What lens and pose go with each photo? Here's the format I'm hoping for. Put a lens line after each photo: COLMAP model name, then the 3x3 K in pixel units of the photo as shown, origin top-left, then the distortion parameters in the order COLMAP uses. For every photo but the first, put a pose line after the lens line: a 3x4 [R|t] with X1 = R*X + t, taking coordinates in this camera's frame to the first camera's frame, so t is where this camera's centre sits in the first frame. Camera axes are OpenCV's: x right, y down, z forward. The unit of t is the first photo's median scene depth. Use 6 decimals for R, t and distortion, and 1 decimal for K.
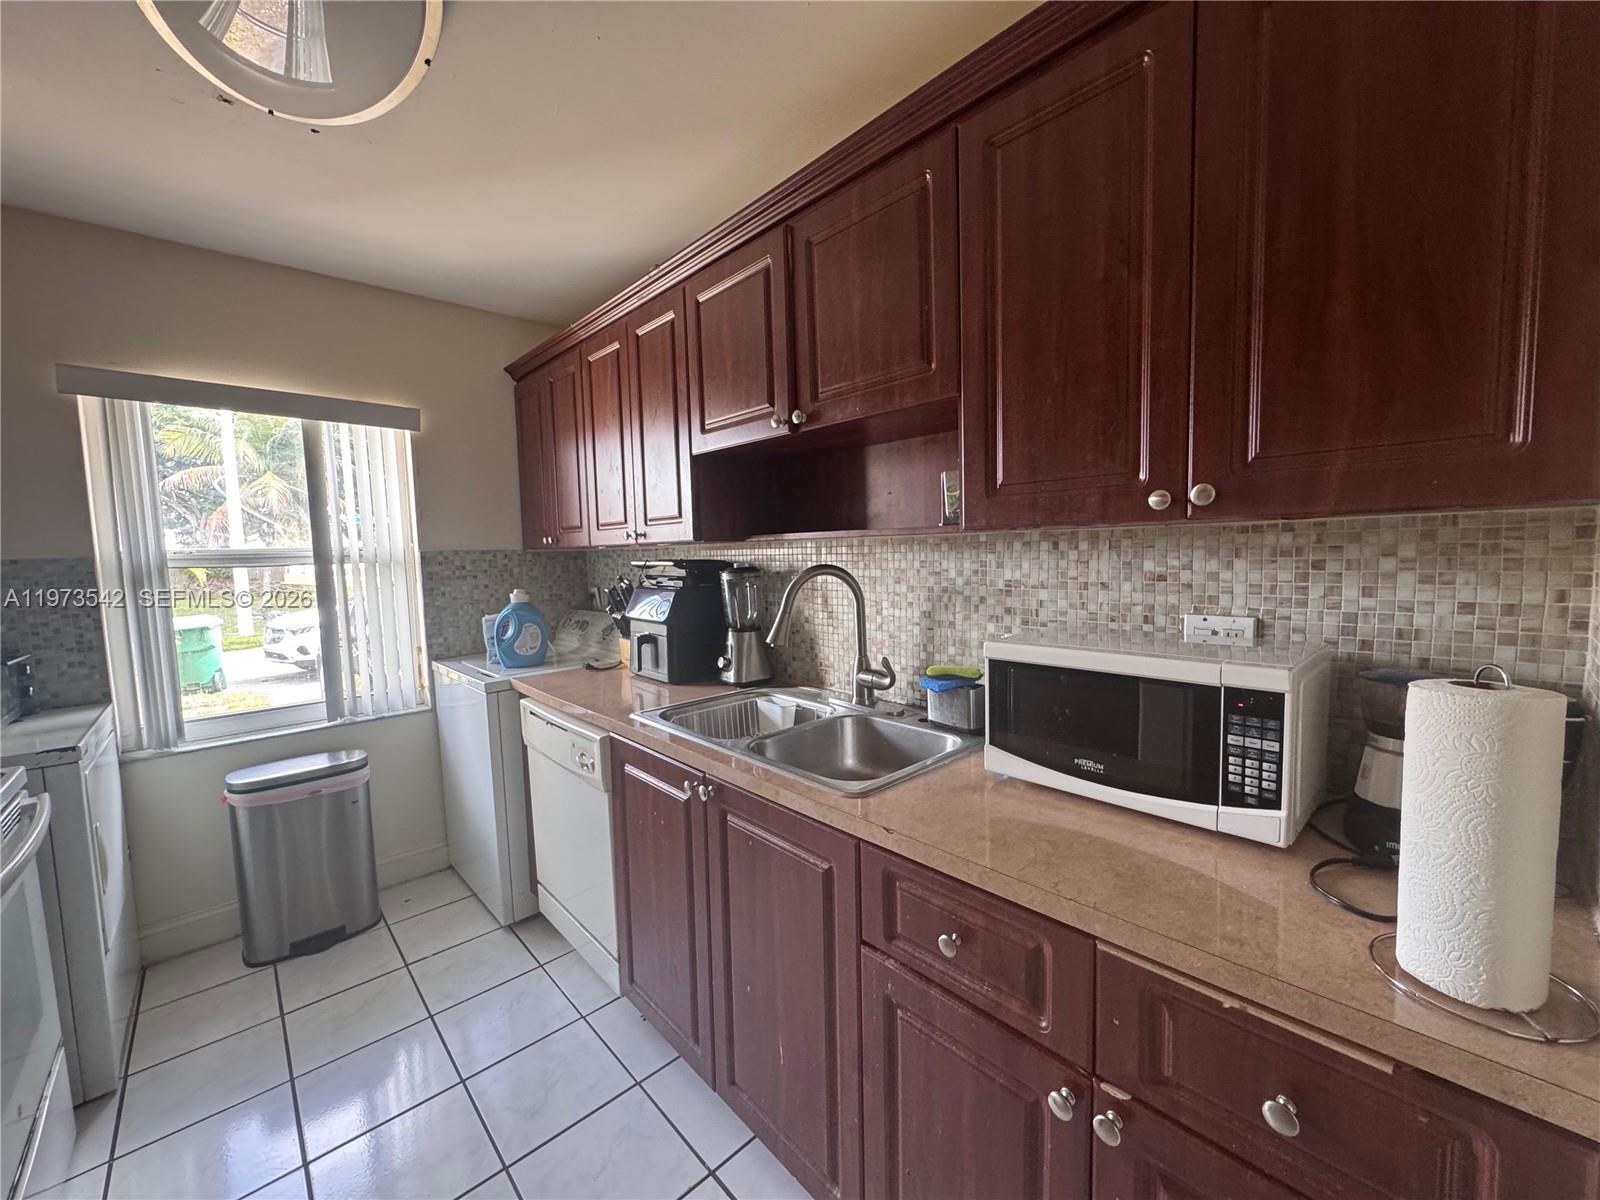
lens RADIAL K [[637.8, 0, 800.5], [0, 637.8, 599.5], [0, 0, 1]] dist [-0.003225, 0.000063]
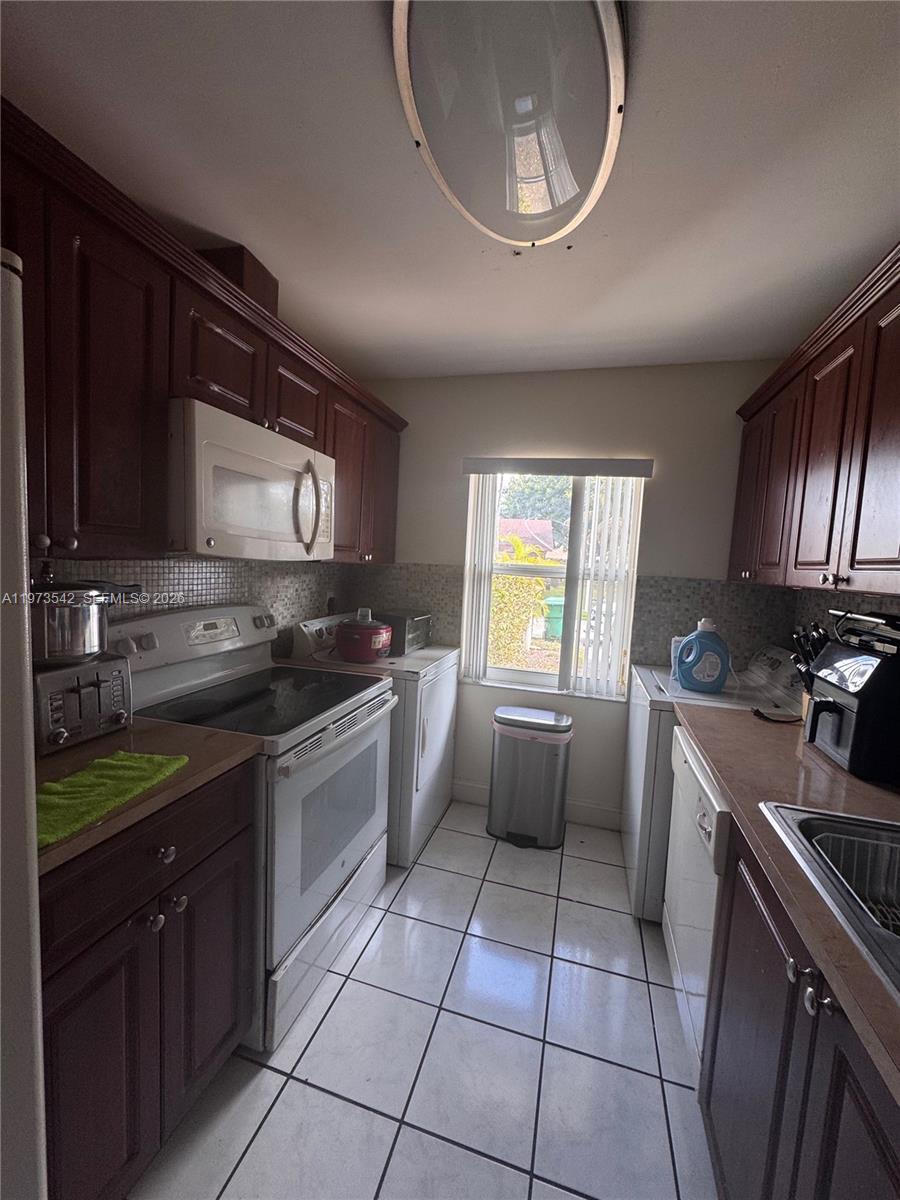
lens RADIAL K [[478.4, 0, 450.4], [0, 478.4, 599.6], [0, 0, 1]] dist [-0.003225, 0.000063]
pose [[0.515354, 0.123849, -0.847981, 0.008586], [-0.133334, 0.989040, 0.063418, -0.041903], [0.846541, 0.080382, 0.526219, 0.225971]]
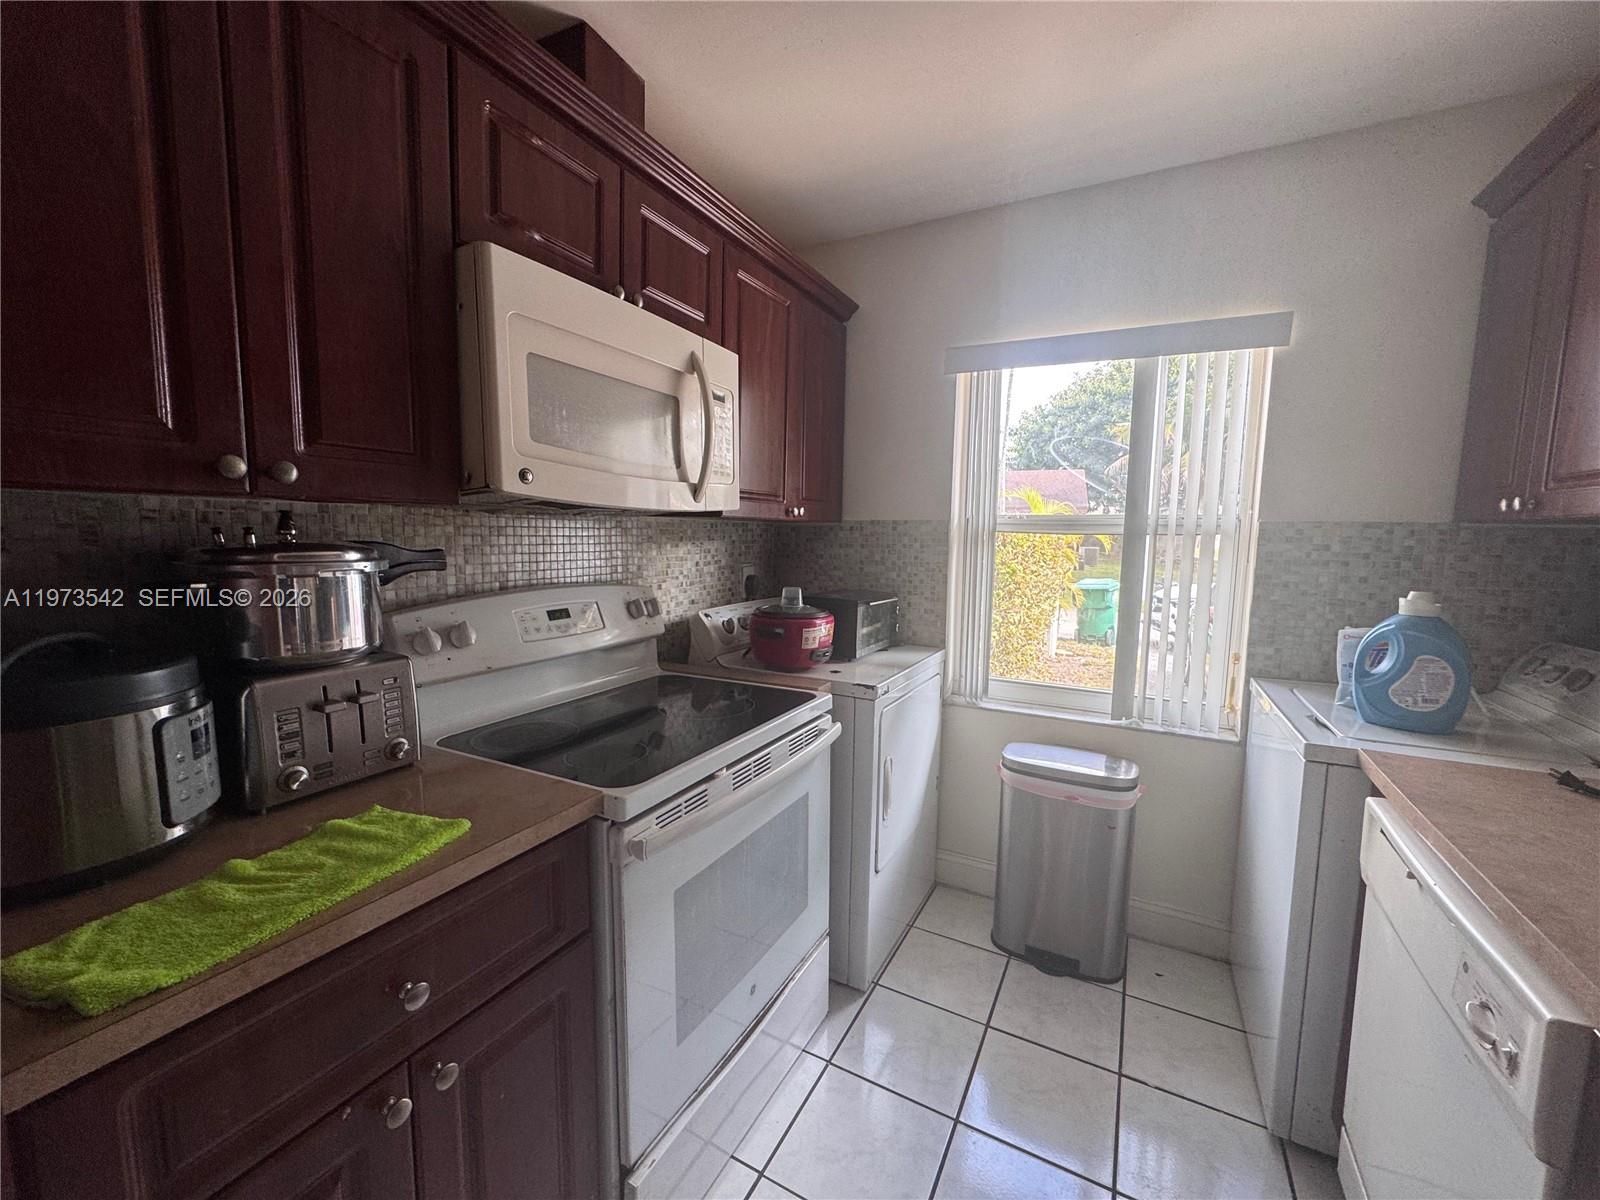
lens RADIAL K [[637.8, 0, 798.9], [0, 637.8, 600.2], [0, 0, 1]] dist [-0.003225, 0.000063]
pose [[0.325820, 0.131724, -0.936210, -0.099733], [-0.098320, 0.989598, 0.105018, -0.014272], [0.940305, 0.057832, 0.335382, 0.311407]]
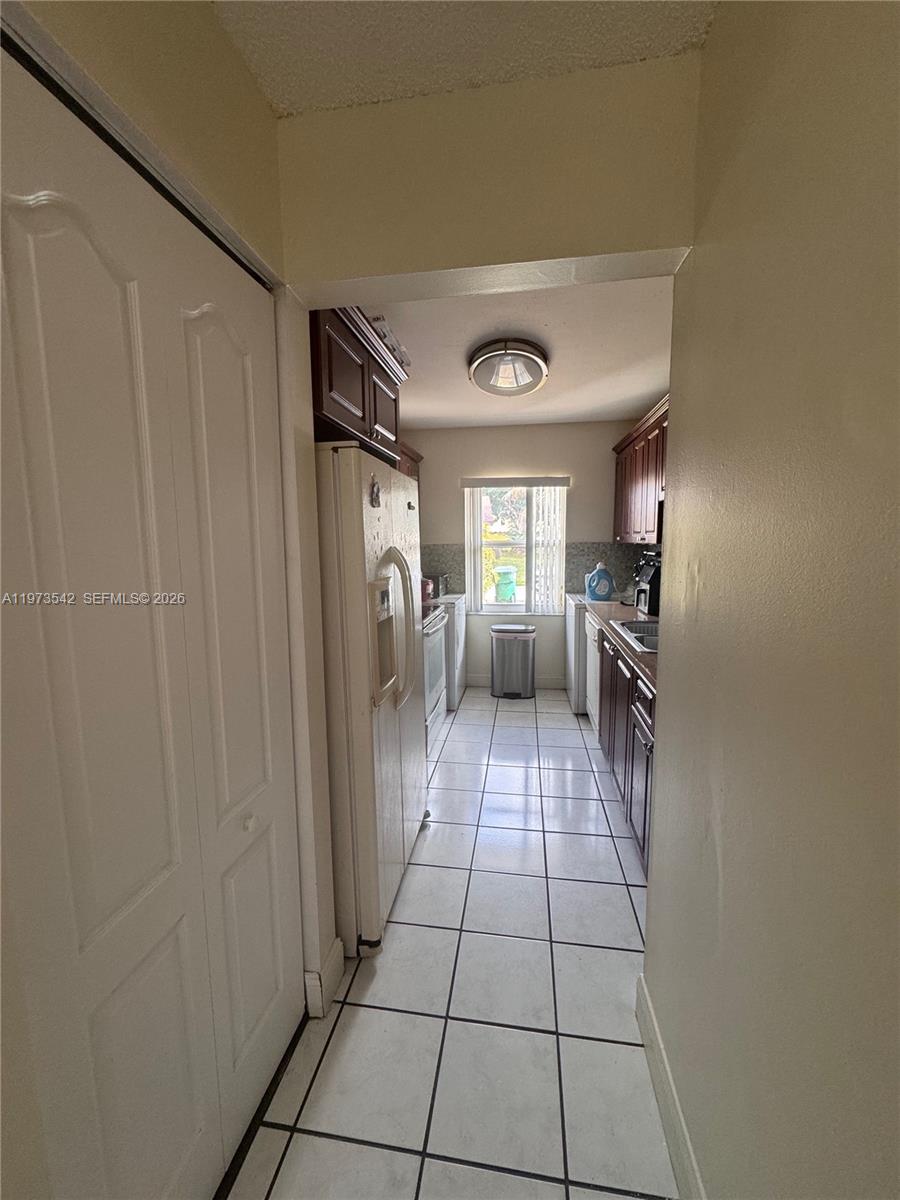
lens RADIAL K [[478.4, 0, 450.1], [0, 478.4, 603.4], [0, 0, 1]] dist [-0.003225, 0.000063]
pose [[0.622956, 0.122890, -0.772544, 0.479356], [-0.065874, 0.992316, 0.104731, -0.015119], [0.779479, -0.014353, 0.626264, -0.359232]]
